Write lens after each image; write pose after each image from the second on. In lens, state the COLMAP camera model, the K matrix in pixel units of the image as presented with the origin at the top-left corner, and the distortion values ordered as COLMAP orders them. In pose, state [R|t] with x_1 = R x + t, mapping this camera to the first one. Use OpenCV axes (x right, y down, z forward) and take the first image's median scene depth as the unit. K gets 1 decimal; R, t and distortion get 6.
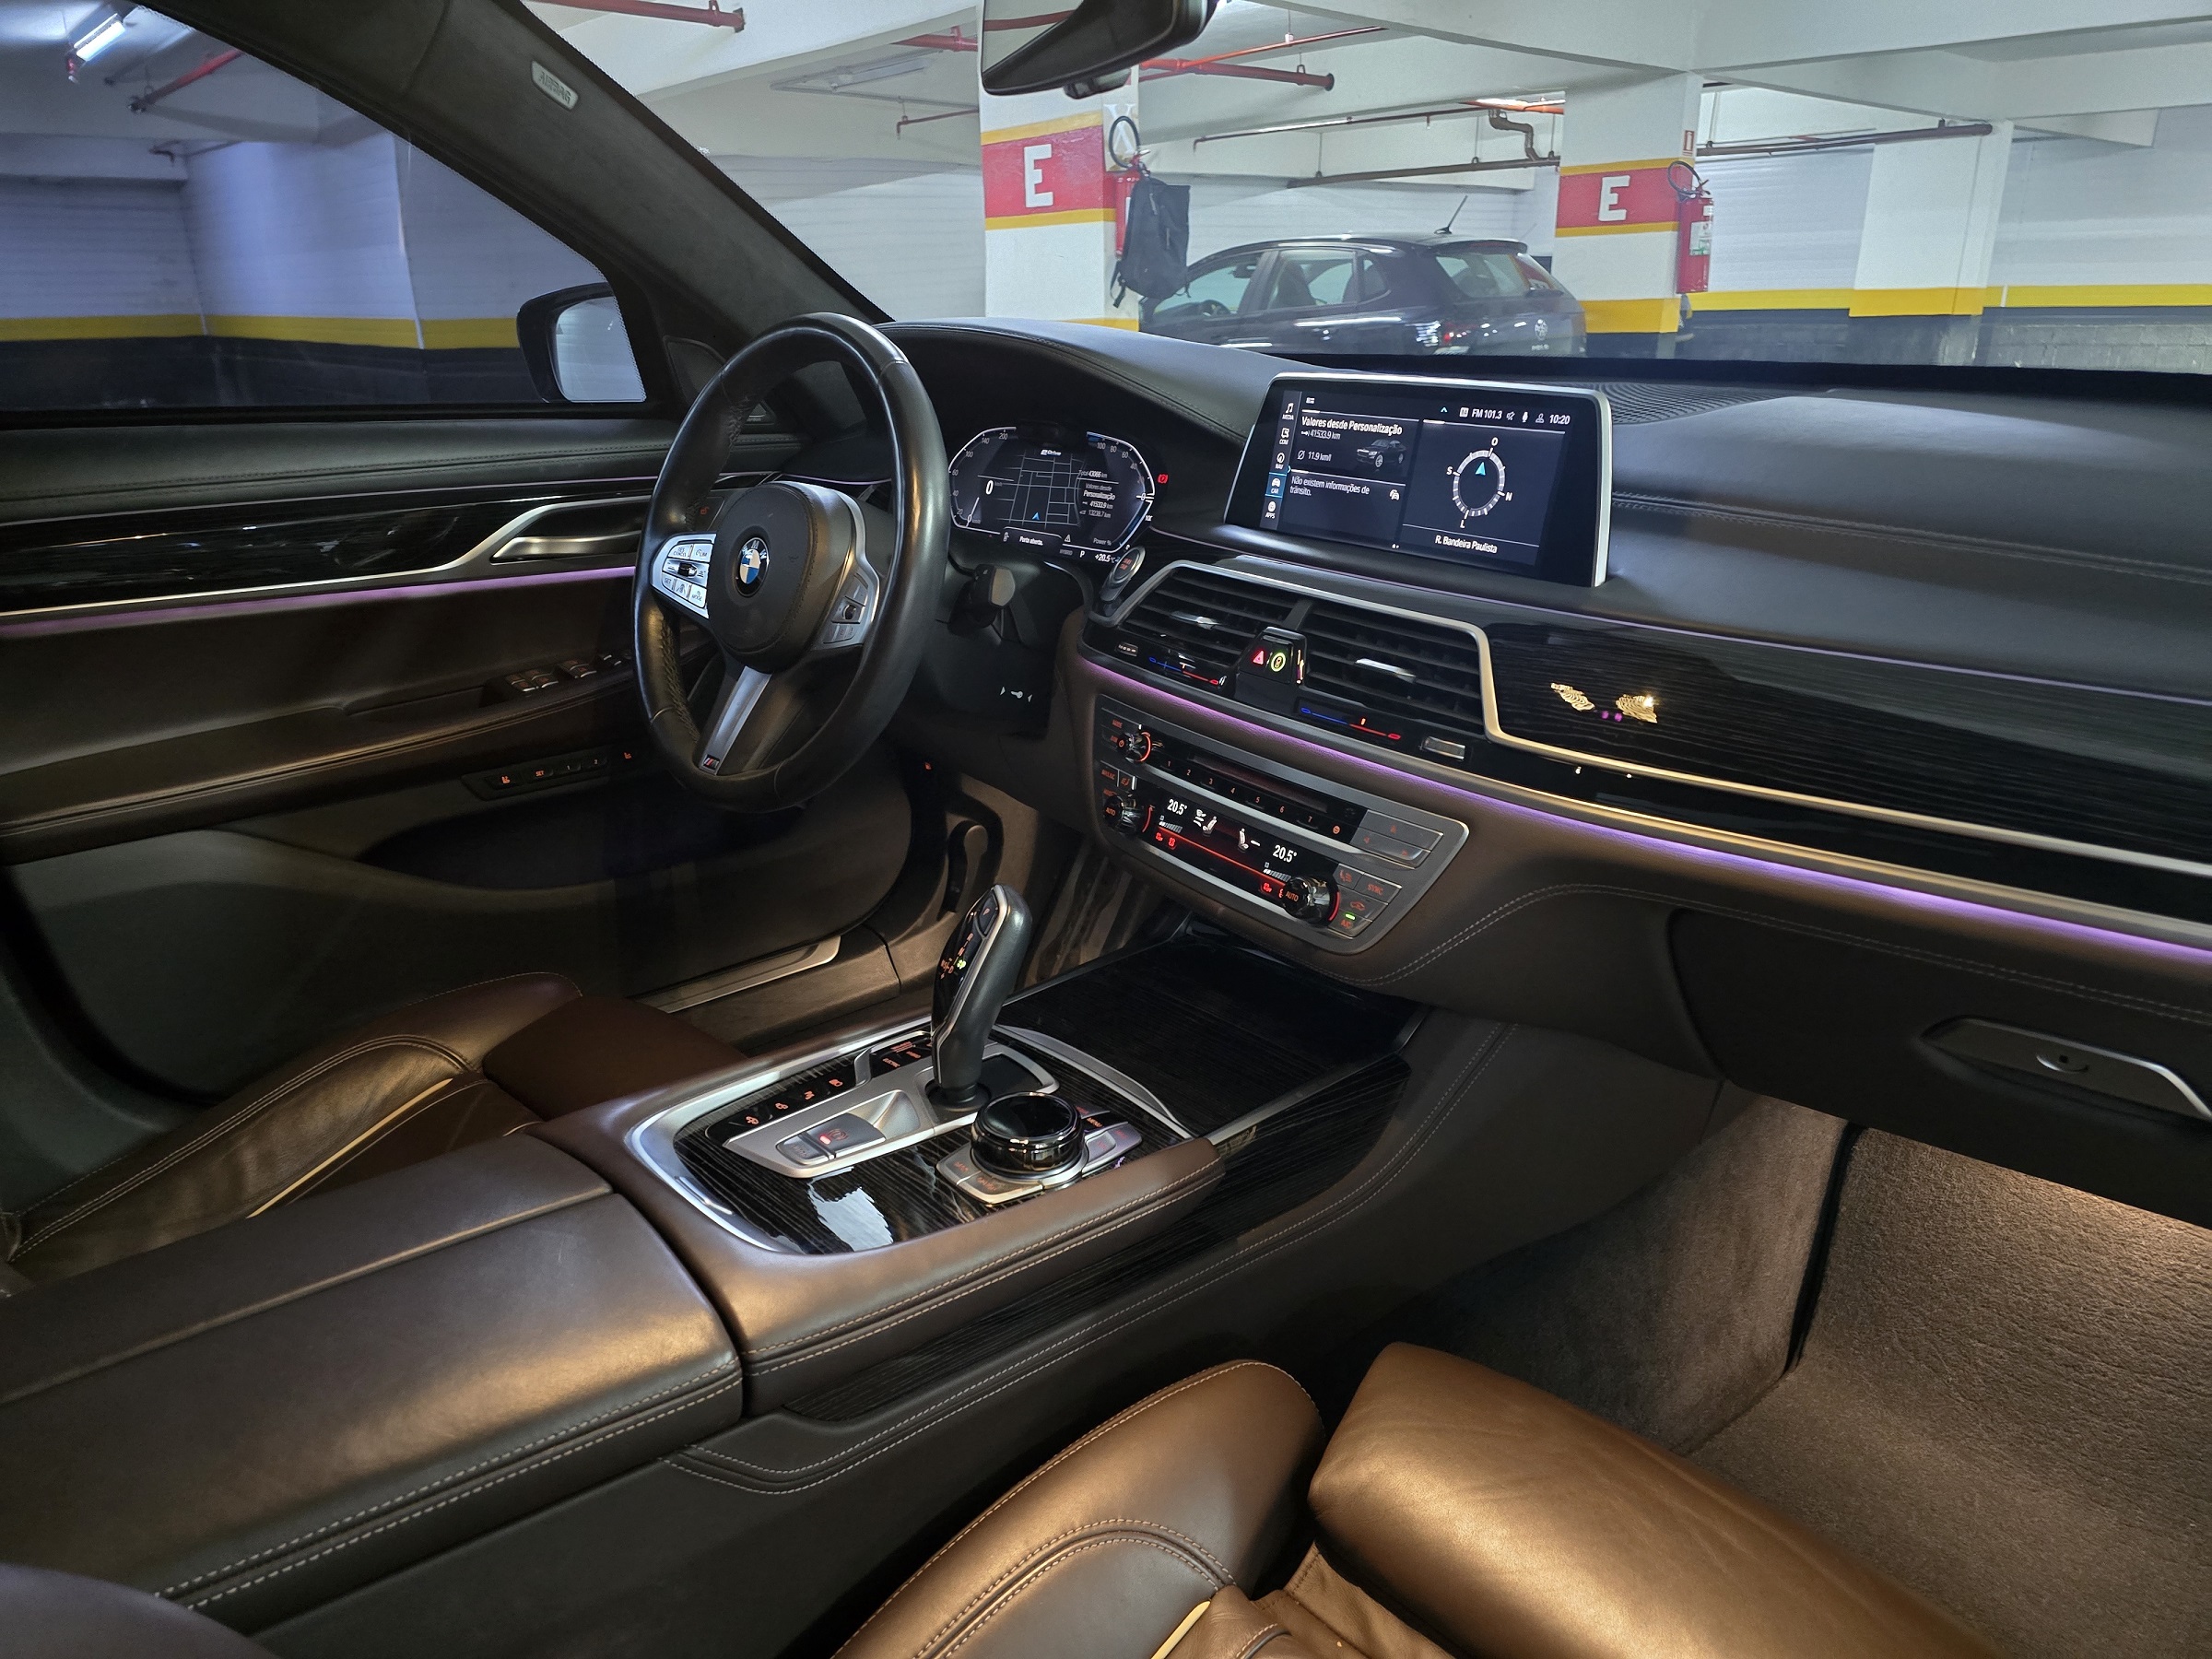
lens RADIAL K [[1495.0, 0, 1091.2], [0, 1495.0, 830.9], [0, 0, 1]] dist [0.073797, -0.087661]
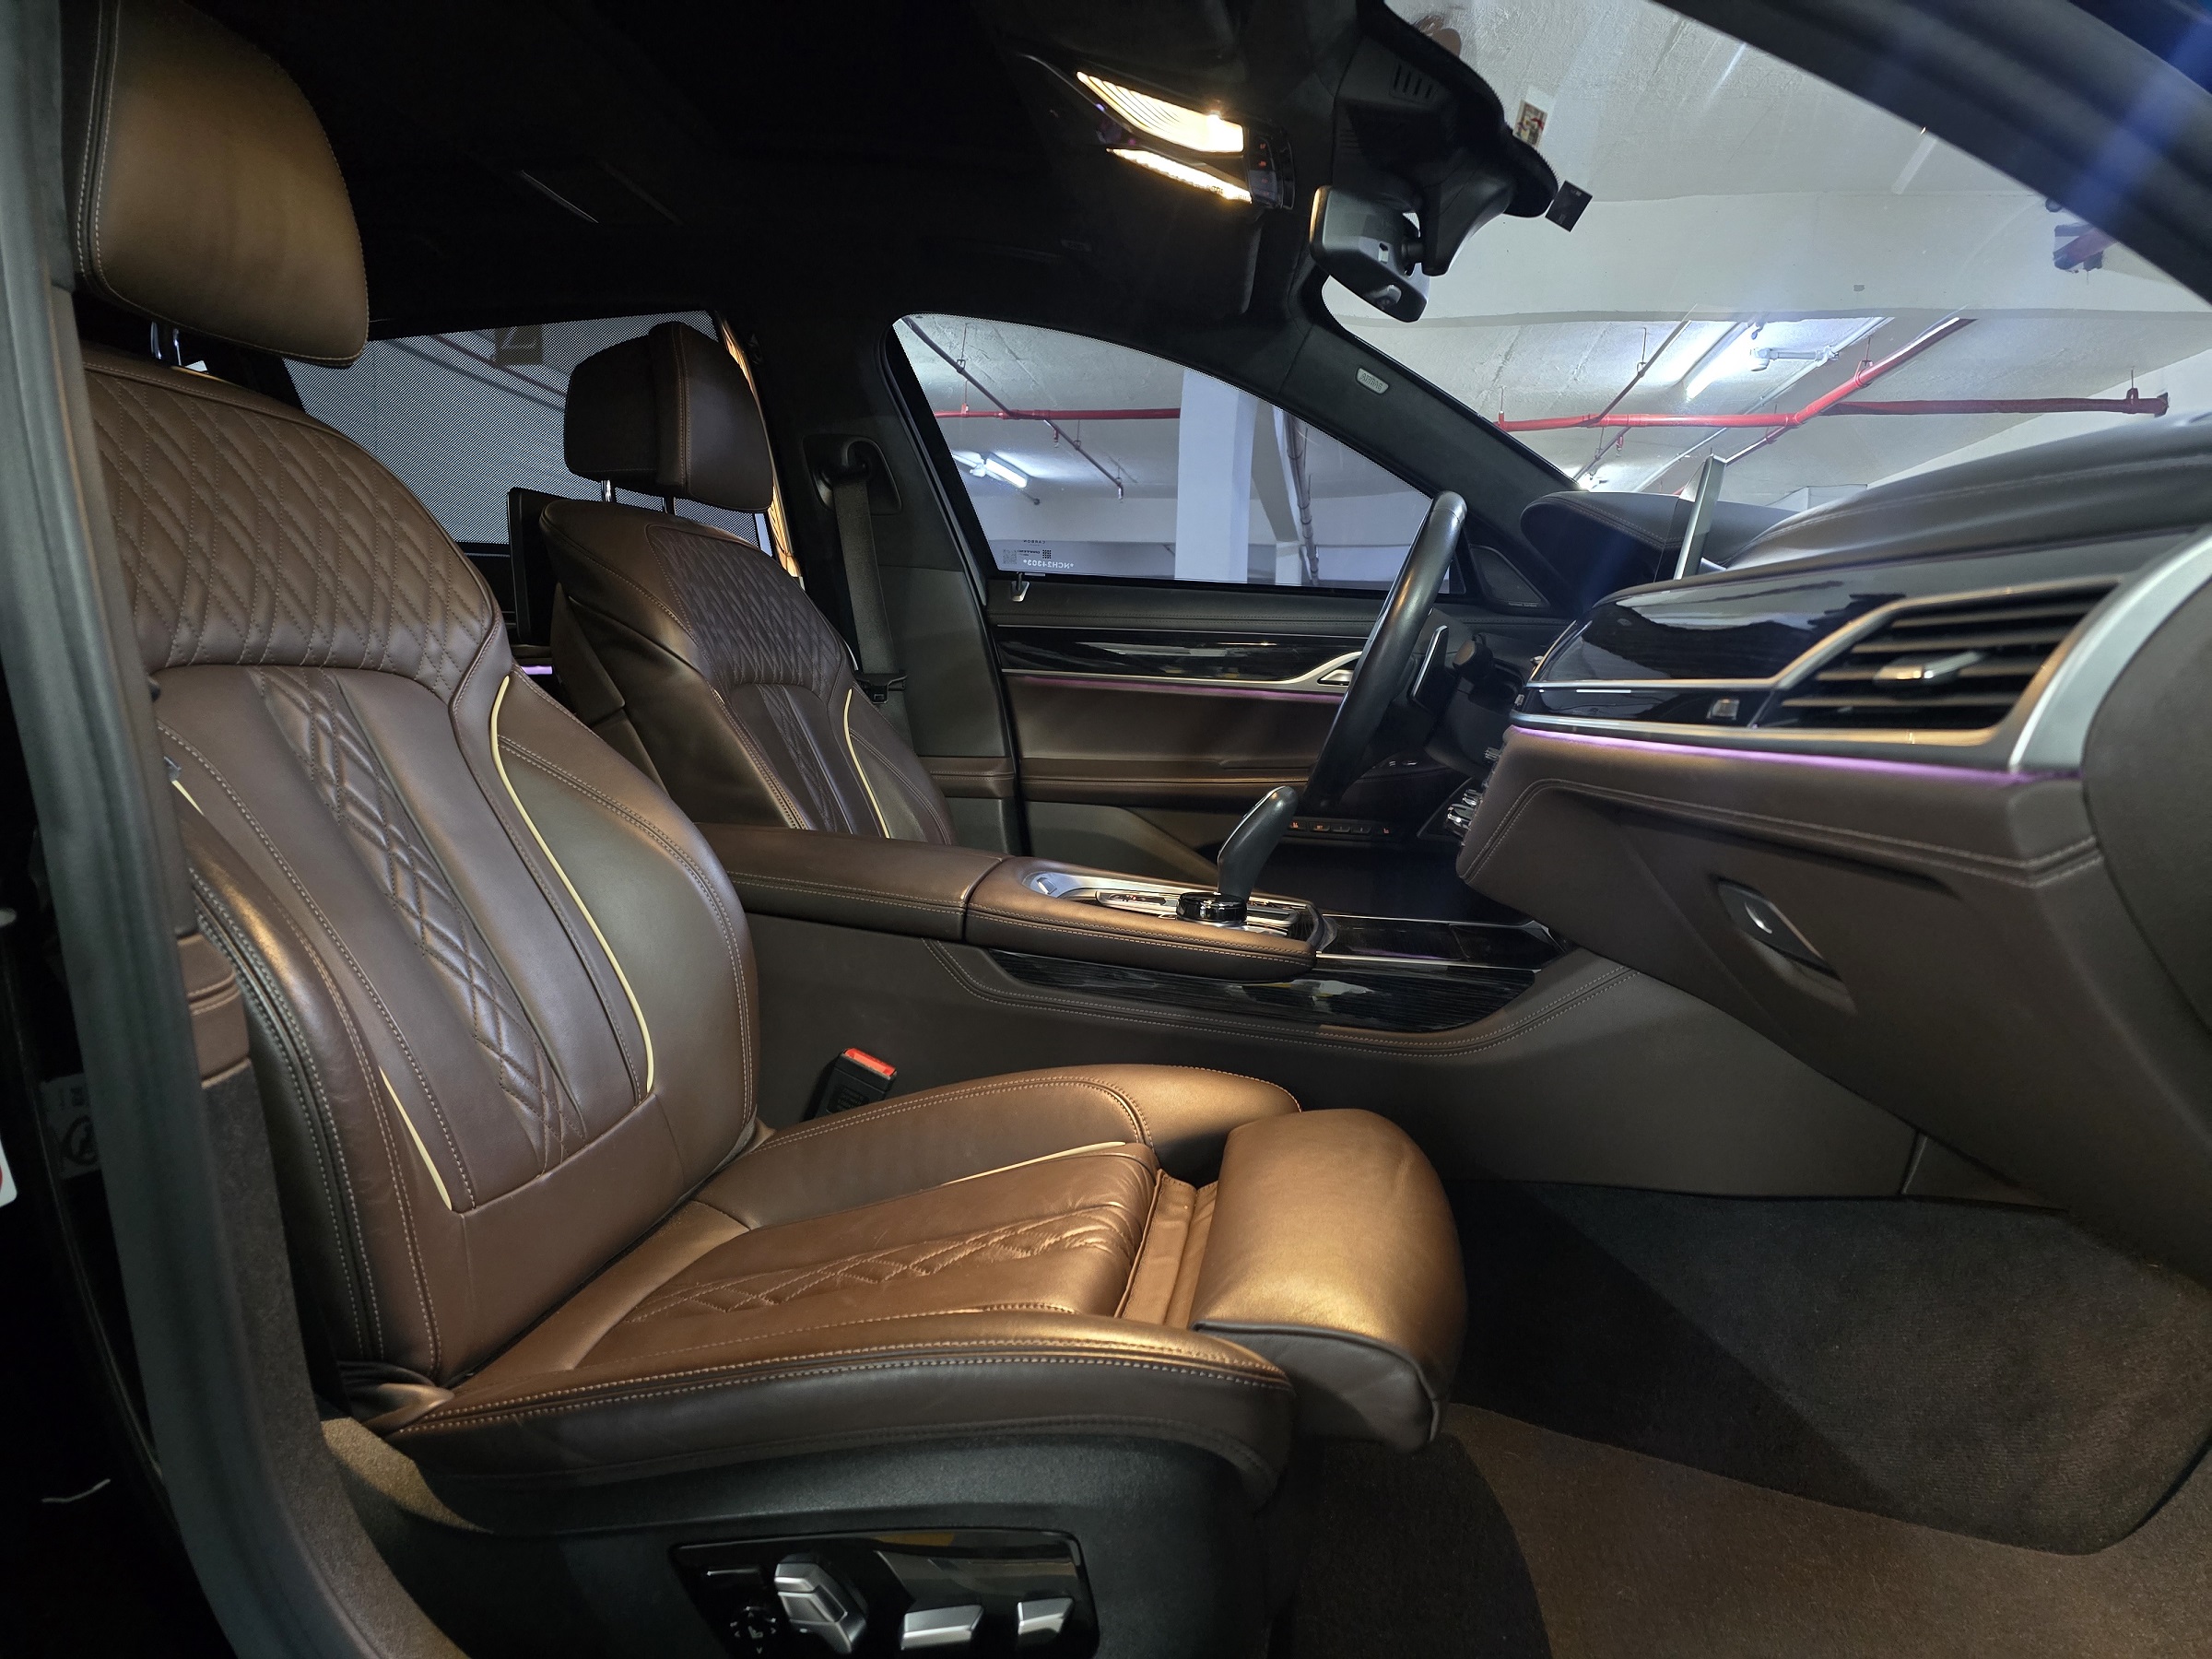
lens RADIAL K [[1481.8, 0, 1111.1], [0, 1481.8, 823.1], [0, 0, 1]] dist [0.103352, -0.125252]
pose [[0.625960, 0.100136, -0.773399, 0.842600], [-0.298229, 0.947078, -0.118752, 0.258046], [0.720578, 0.304985, 0.622697, -0.065147]]
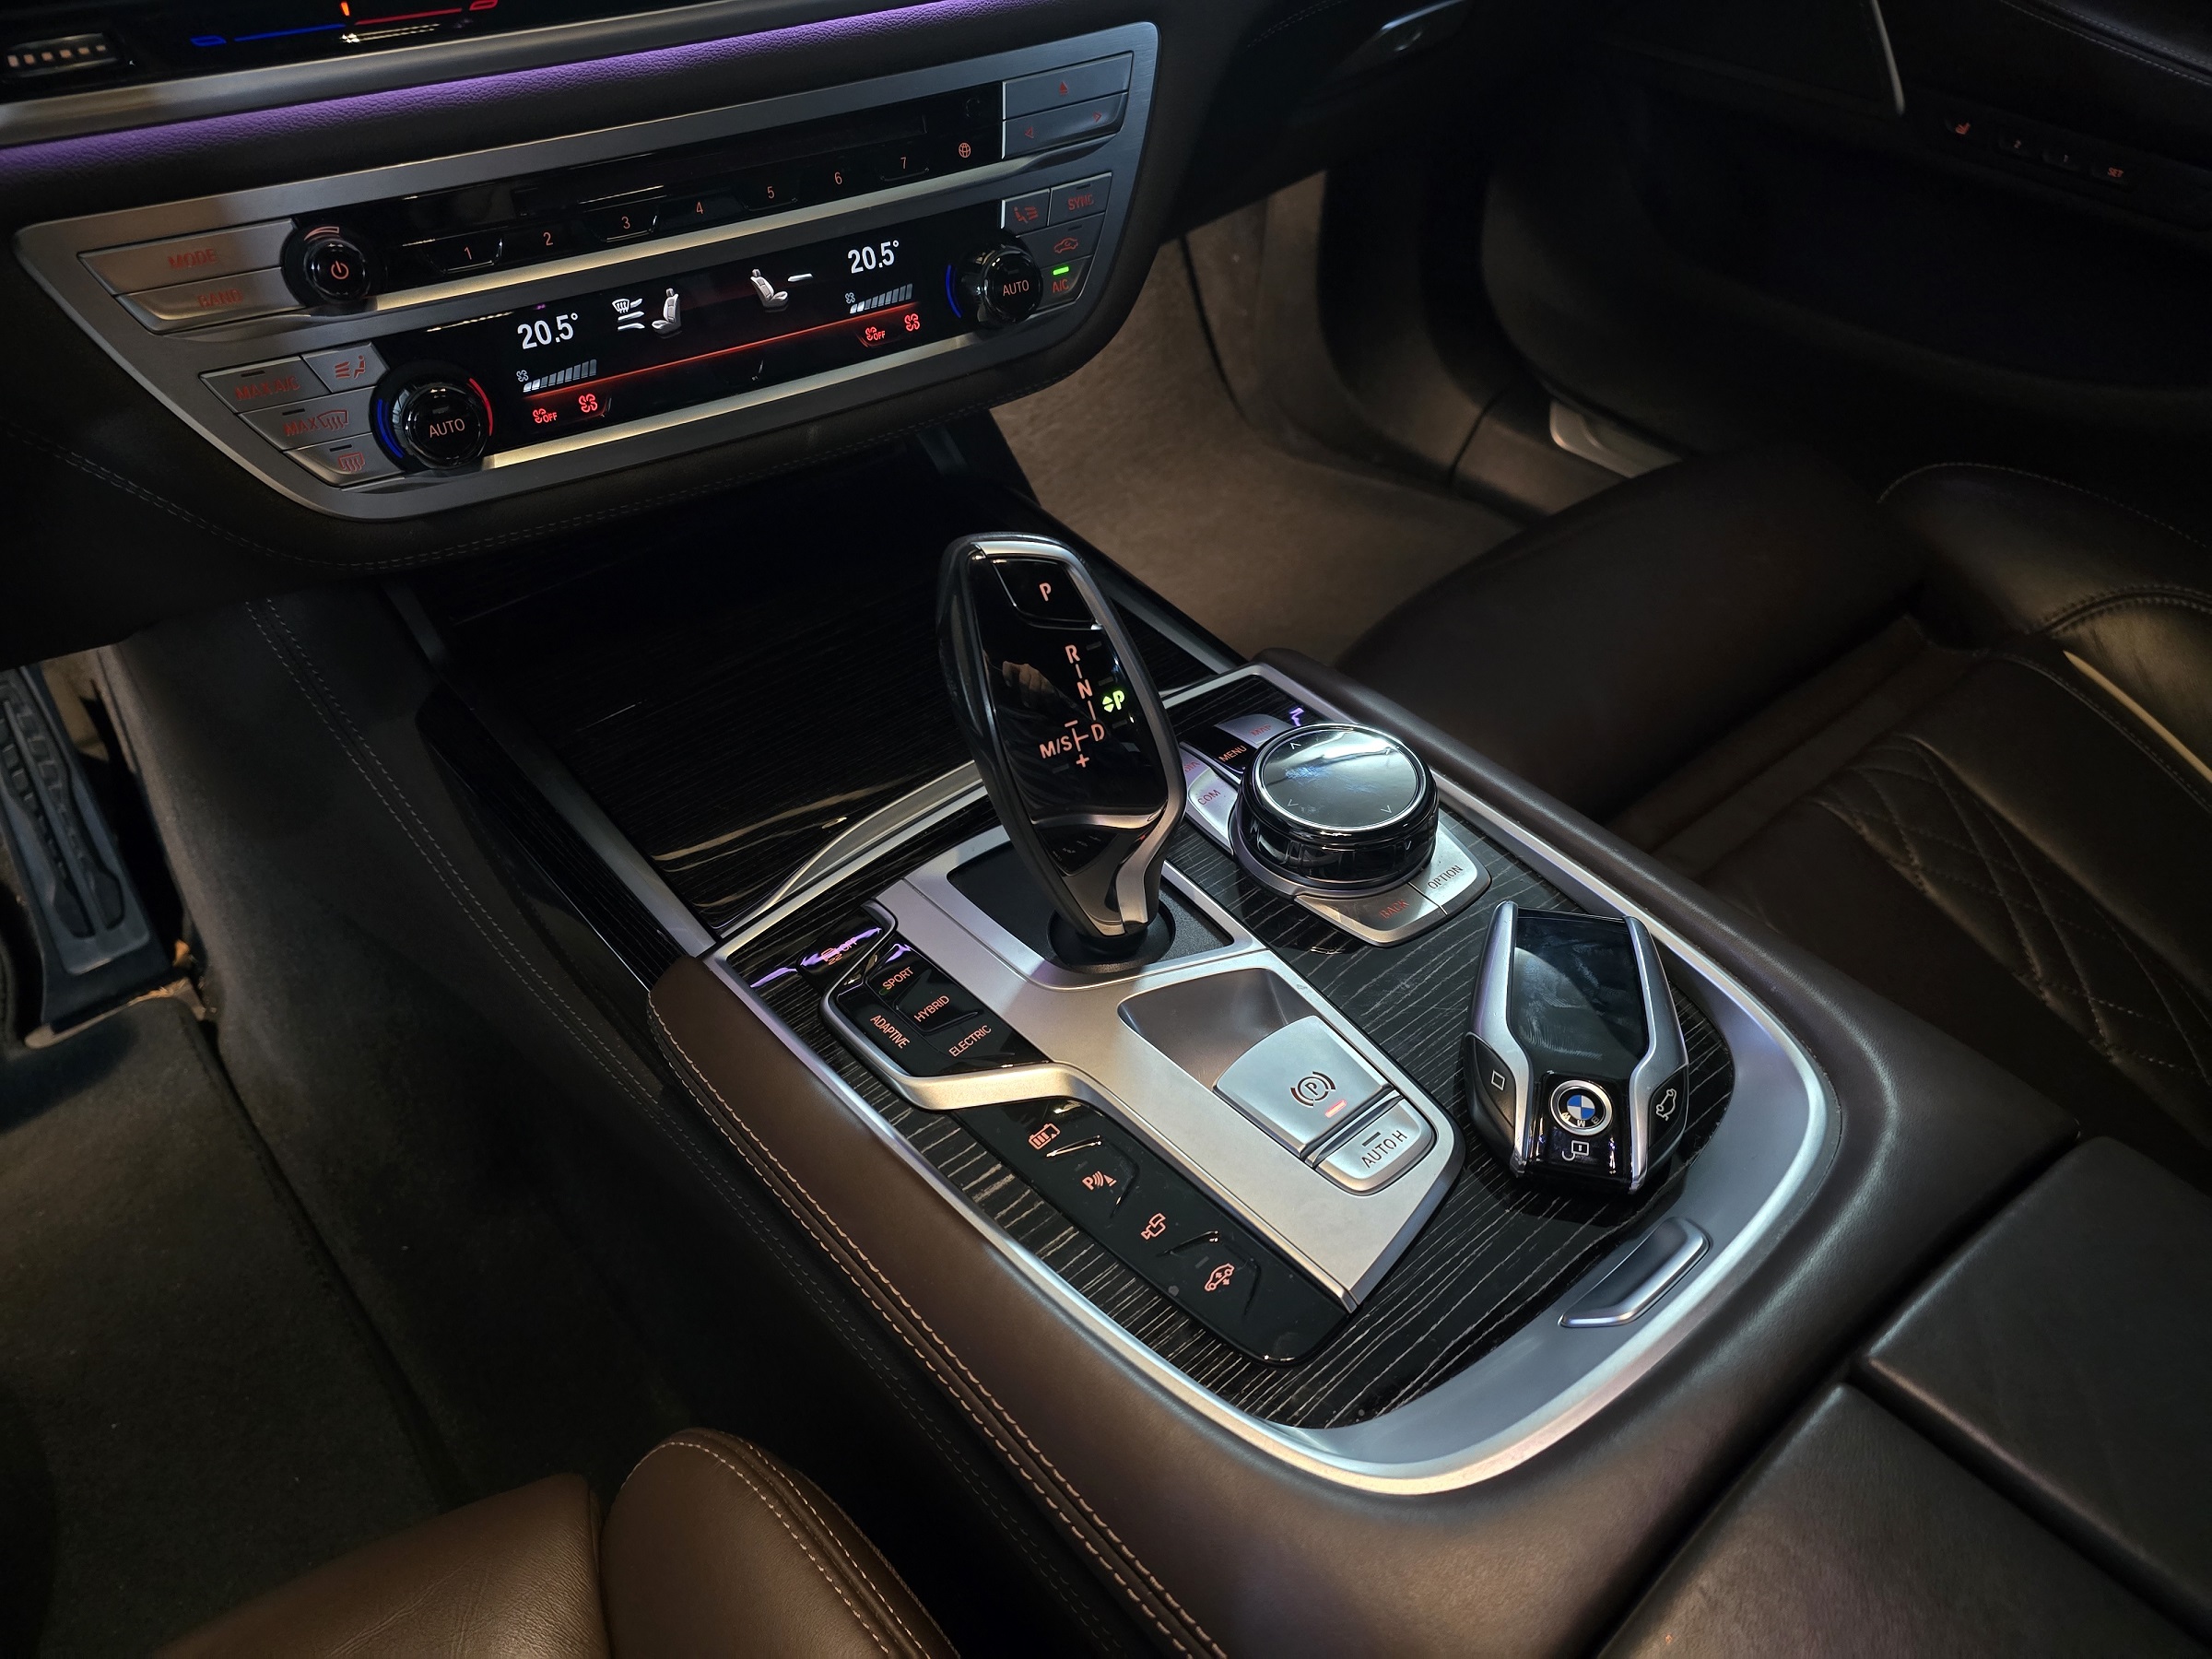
lens RADIAL K [[1508.4, 0, 1122.7], [0, 1508.4, 822.2], [0, 0, 1]] dist [0.036340, -0.045983]
pose [[0.046074, -0.683247, 0.728732, -0.379821], [0.328764, 0.699238, 0.634808, -0.149334], [-0.943287, 0.210333, 0.256844, 0.749816]]
